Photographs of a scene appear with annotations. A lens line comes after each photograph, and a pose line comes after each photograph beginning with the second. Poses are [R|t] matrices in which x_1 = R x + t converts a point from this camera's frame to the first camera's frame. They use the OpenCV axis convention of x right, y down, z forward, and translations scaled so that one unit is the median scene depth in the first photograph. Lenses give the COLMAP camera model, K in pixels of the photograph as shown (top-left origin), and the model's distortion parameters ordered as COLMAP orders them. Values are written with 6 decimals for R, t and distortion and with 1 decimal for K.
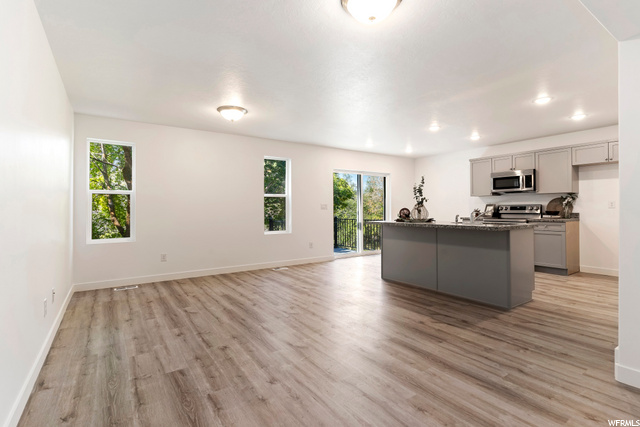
lens RADIAL K [[309.2, 0, 320.1], [0, 309.2, 207.5], [0, 0, 1]] dist [-0.005824, -0.001797]
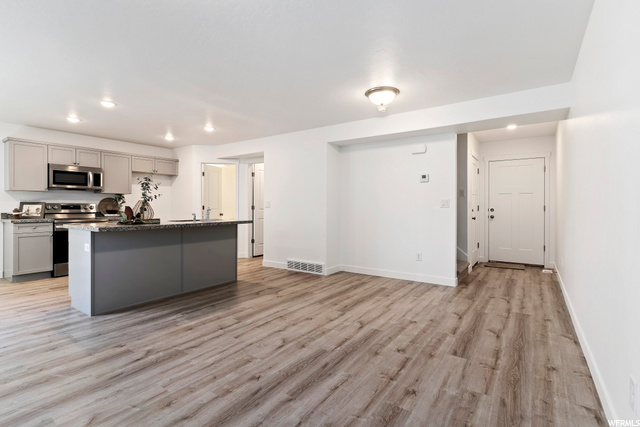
lens RADIAL K [[309.2, 0, 321.6], [0, 309.2, 210.8], [0, 0, 1]] dist [-0.005824, -0.001797]
pose [[-0.362613, -0.003990, 0.931931, -1.004530], [-0.003602, 0.999989, 0.002880, 0.016092], [-0.931933, -0.002313, -0.362624, 1.422038]]
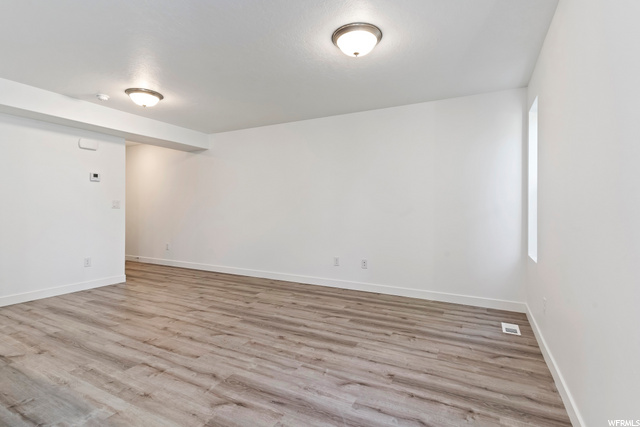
lens RADIAL K [[309.2, 0, 315.9], [0, 309.2, 217.3], [0, 0, 1]] dist [-0.005824, -0.001797]
pose [[-0.886837, 0.012875, -0.461903, 0.070085], [0.001192, 0.999672, 0.025575, 0.008107], [0.462081, 0.022130, -0.886562, 2.205902]]
